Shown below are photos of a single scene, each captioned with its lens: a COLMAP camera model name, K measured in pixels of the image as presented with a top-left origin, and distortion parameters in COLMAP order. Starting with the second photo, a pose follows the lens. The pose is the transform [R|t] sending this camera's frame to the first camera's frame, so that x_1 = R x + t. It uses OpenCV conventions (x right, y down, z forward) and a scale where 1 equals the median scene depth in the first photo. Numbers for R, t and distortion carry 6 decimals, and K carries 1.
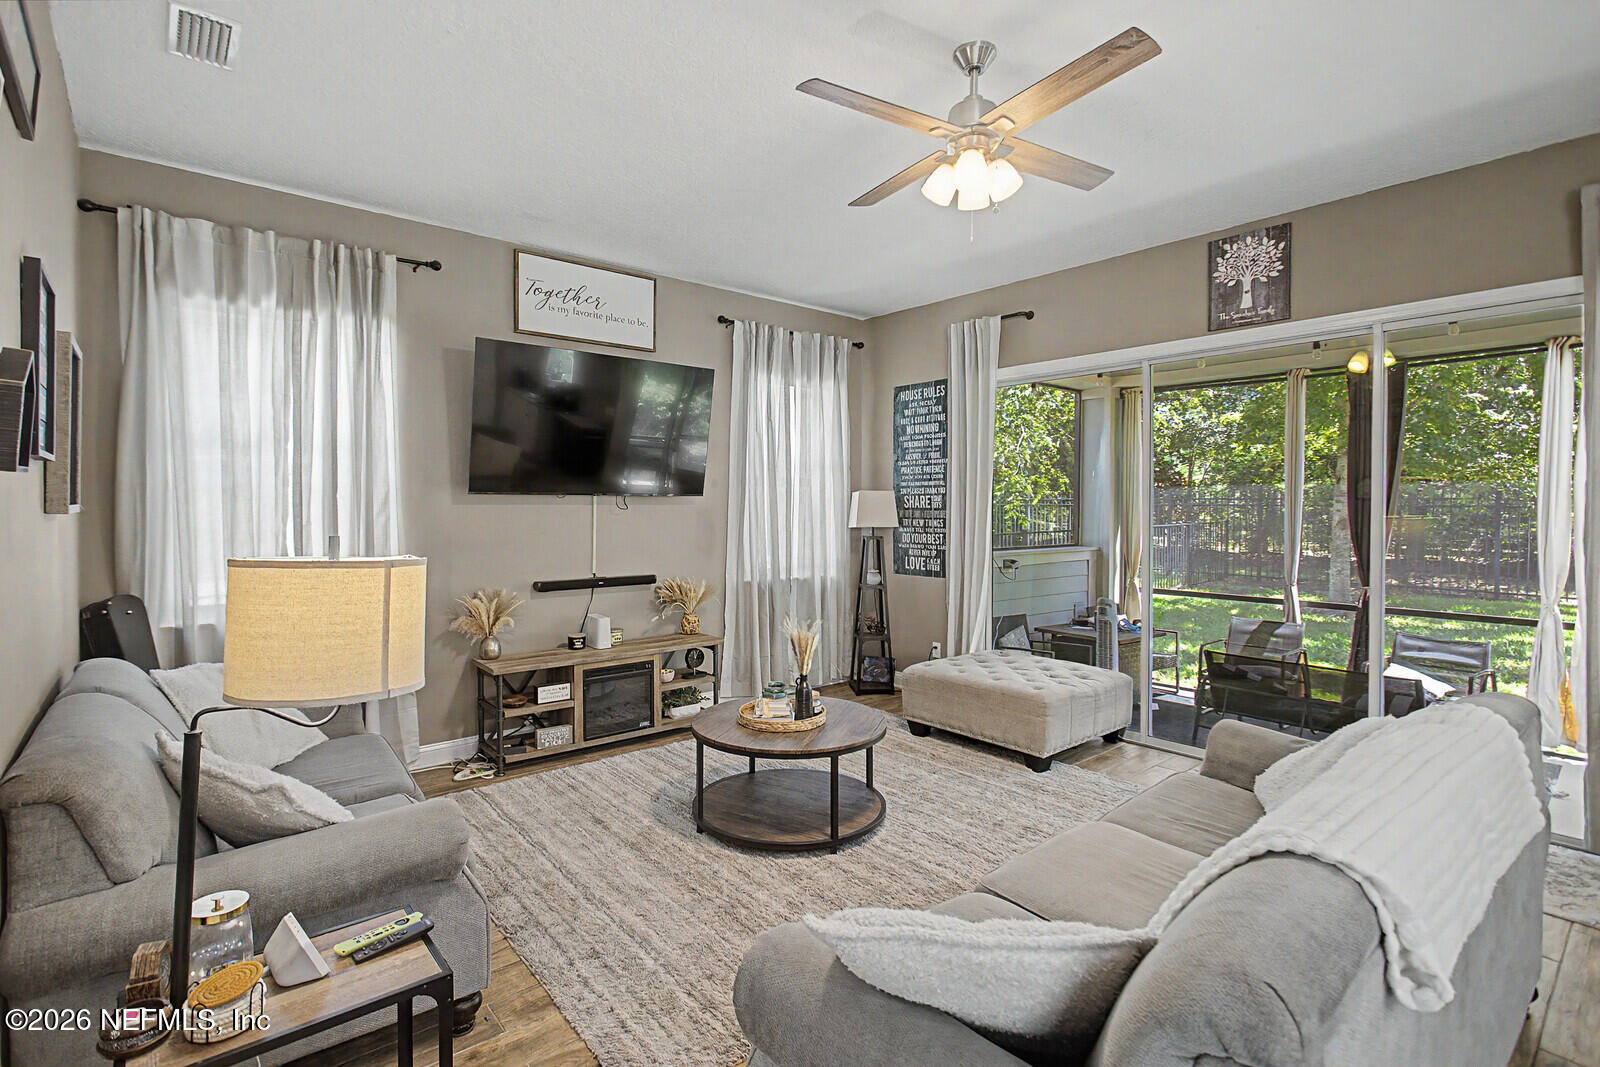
lens RADIAL K [[780.5, 0, 803.7], [0, 780.5, 506.1], [0, 0, 1]] dist [-0.006683, -0.000035]
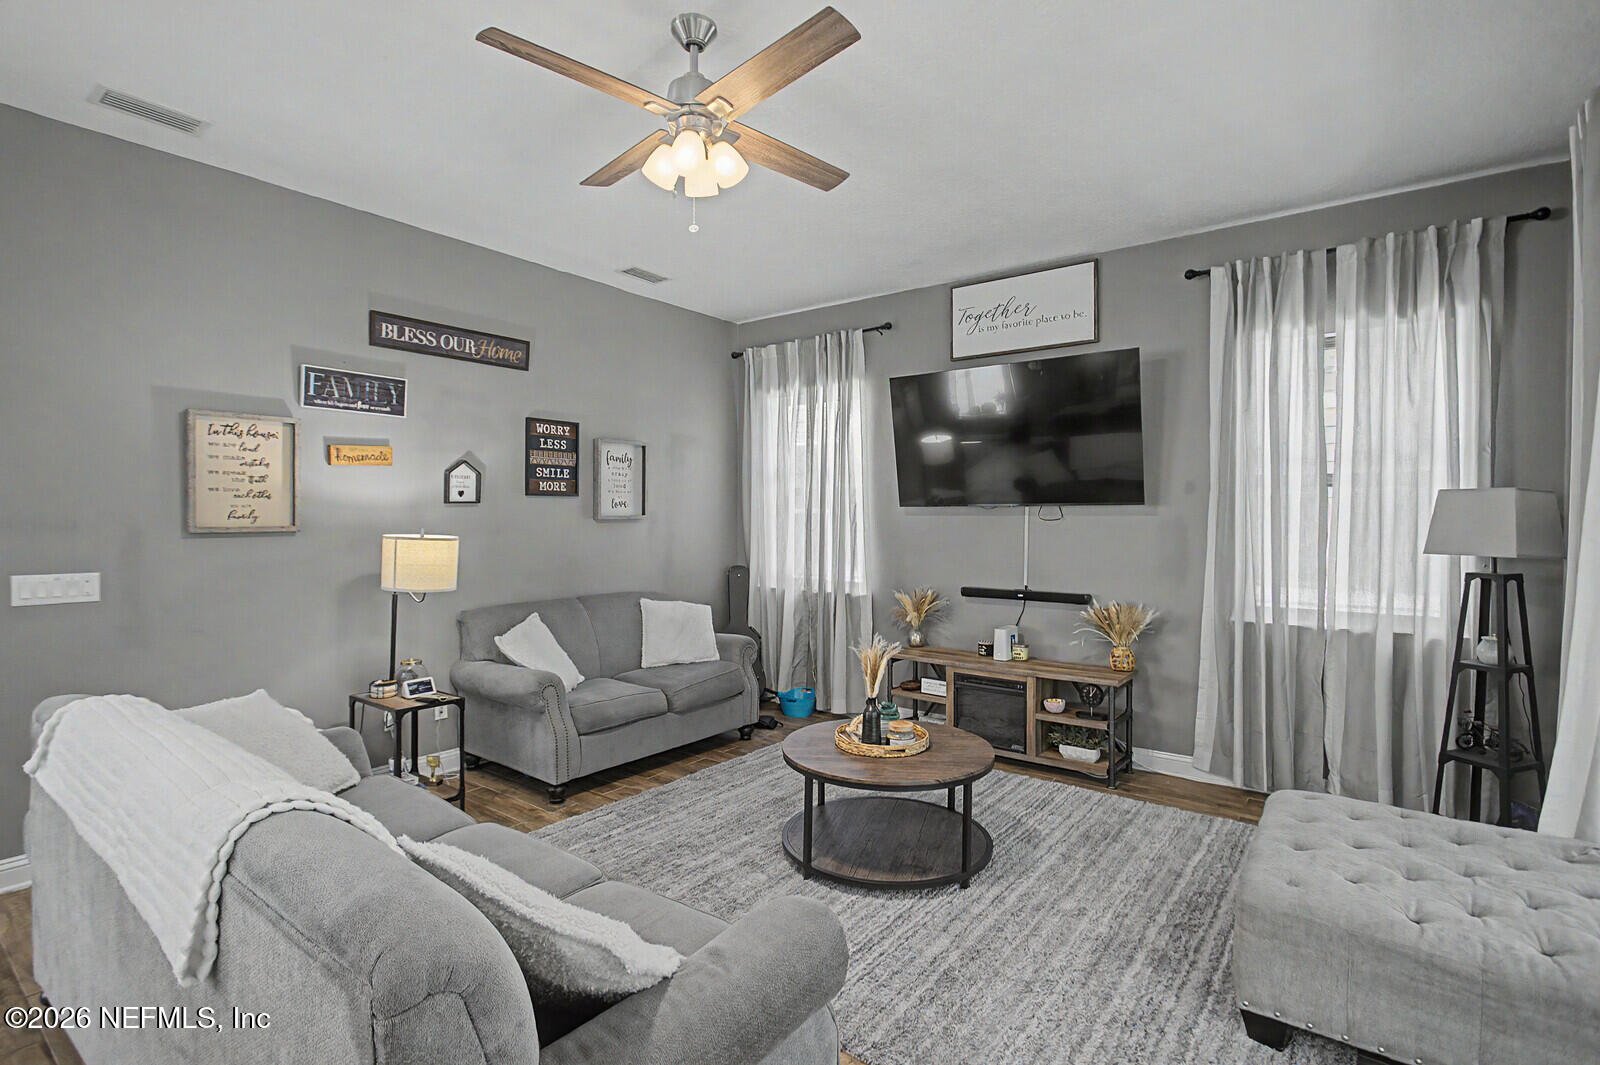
lens RADIAL K [[780.5, 0, 799.9], [0, 780.5, 526.7], [0, 0, 1]] dist [-0.006683, -0.000035]
pose [[0.201686, 0.009099, -0.979408, 0.663940], [-0.007530, 0.999942, 0.007739, 0.006753], [0.979421, 0.005814, 0.201743, 0.547581]]
